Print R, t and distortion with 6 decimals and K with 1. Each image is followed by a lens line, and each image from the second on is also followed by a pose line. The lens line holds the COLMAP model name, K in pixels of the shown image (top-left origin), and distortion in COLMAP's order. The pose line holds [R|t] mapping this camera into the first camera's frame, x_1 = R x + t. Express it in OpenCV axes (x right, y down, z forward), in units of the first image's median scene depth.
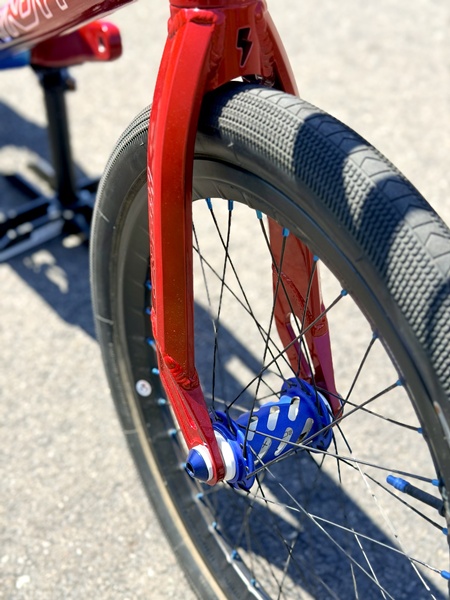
lens RADIAL K [[852.5, 0, 225.0], [0, 852.5, 300.0], [0, 0, 1]] dist [0.139758, 0.007295]
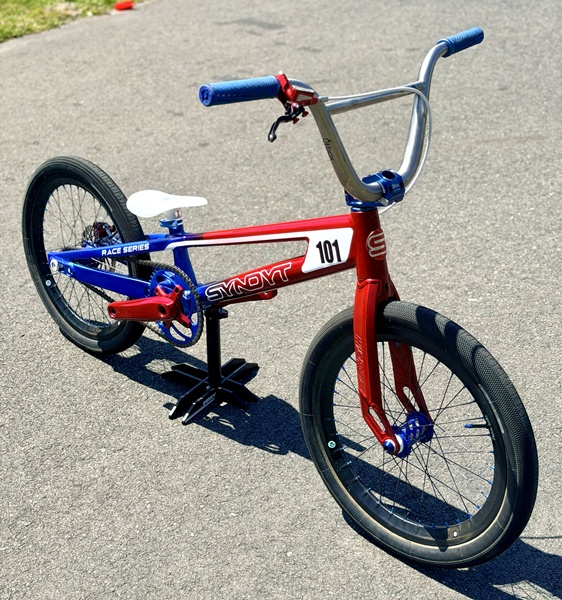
lens RADIAL K [[997.5, 0, 279.7], [0, 997.5, 260.8], [0, 0, 1]] dist [0.057572, 0.286127]
pose [[0.967292, -0.134750, 0.214915, -0.694345], [0.187491, 0.950461, -0.247933, 0.262182], [-0.170859, 0.280118, 0.944638, -1.452429]]
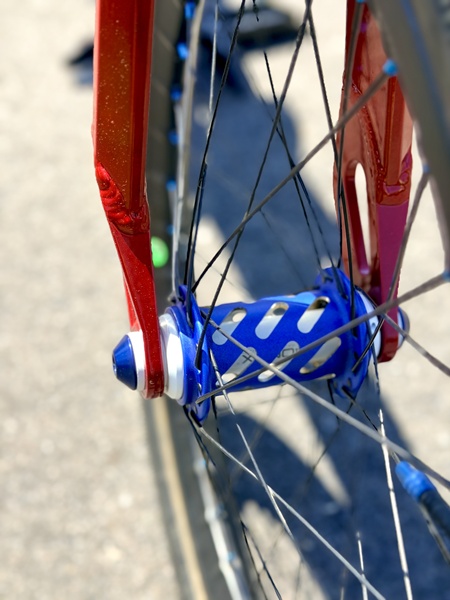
lens RADIAL K [[852.5, 0, 225.0], [0, 852.5, 300.0], [0, 0, 1]] dist [0.139758, 0.007295]
pose [[0.942351, 0.248886, -0.223677, 0.124035], [-0.231802, 0.967602, 0.100070, 0.054701], [0.241336, -0.042453, 0.969513, 0.316593]]
